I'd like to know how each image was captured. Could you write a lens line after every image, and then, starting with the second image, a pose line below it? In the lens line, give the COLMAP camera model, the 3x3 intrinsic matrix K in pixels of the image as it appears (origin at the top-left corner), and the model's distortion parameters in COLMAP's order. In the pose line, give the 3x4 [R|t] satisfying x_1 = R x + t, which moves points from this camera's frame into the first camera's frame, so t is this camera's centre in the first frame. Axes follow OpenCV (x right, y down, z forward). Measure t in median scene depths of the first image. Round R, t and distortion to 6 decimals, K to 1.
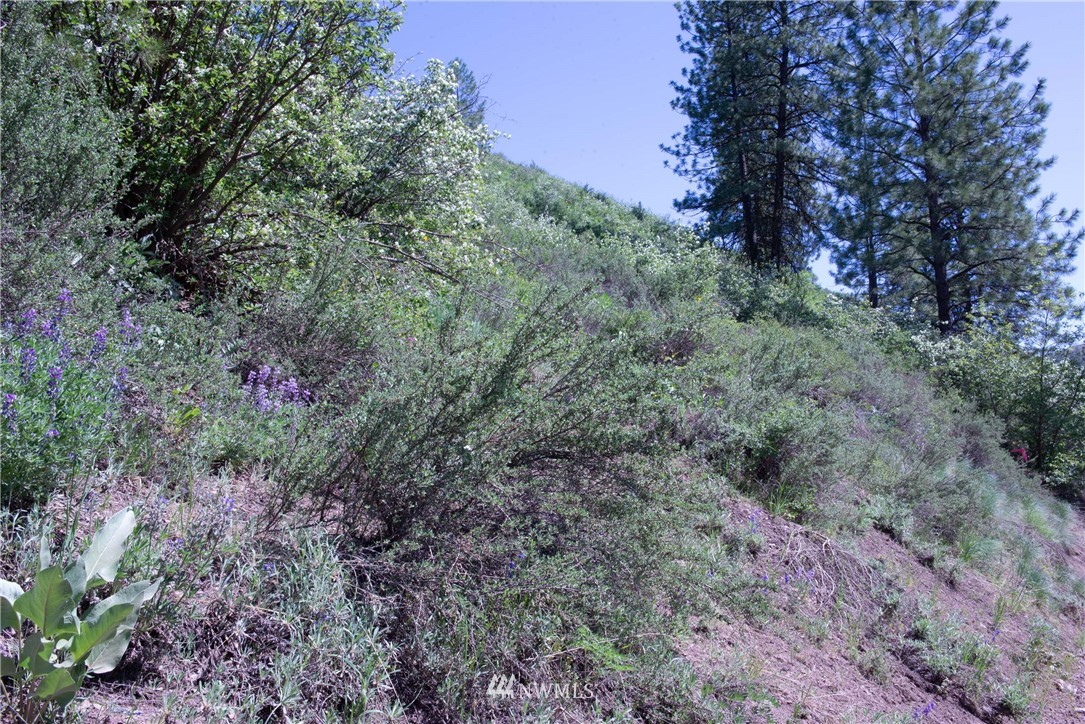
lens RADIAL K [[1001.1, 0, 542.5], [0, 1001.1, 362.0], [0, 0, 1]] dist [-0.016185, -0.000678]
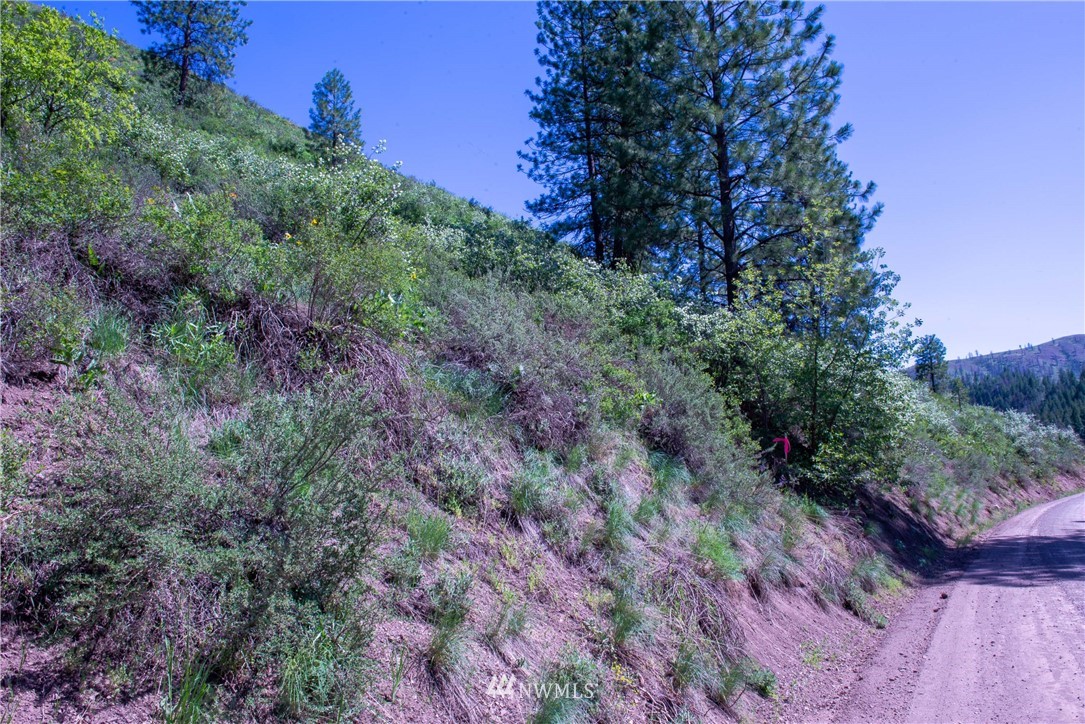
lens RADIAL K [[816.6, 0, 542.5], [0, 816.6, 362.0], [0, 0, 1]] dist [0.003706, -0.145535]
pose [[0.998410, 0.015783, 0.054114, 0.103043], [-0.015244, 0.999830, -0.010347, 0.014682], [-0.054268, 0.009506, 0.998481, 0.141165]]
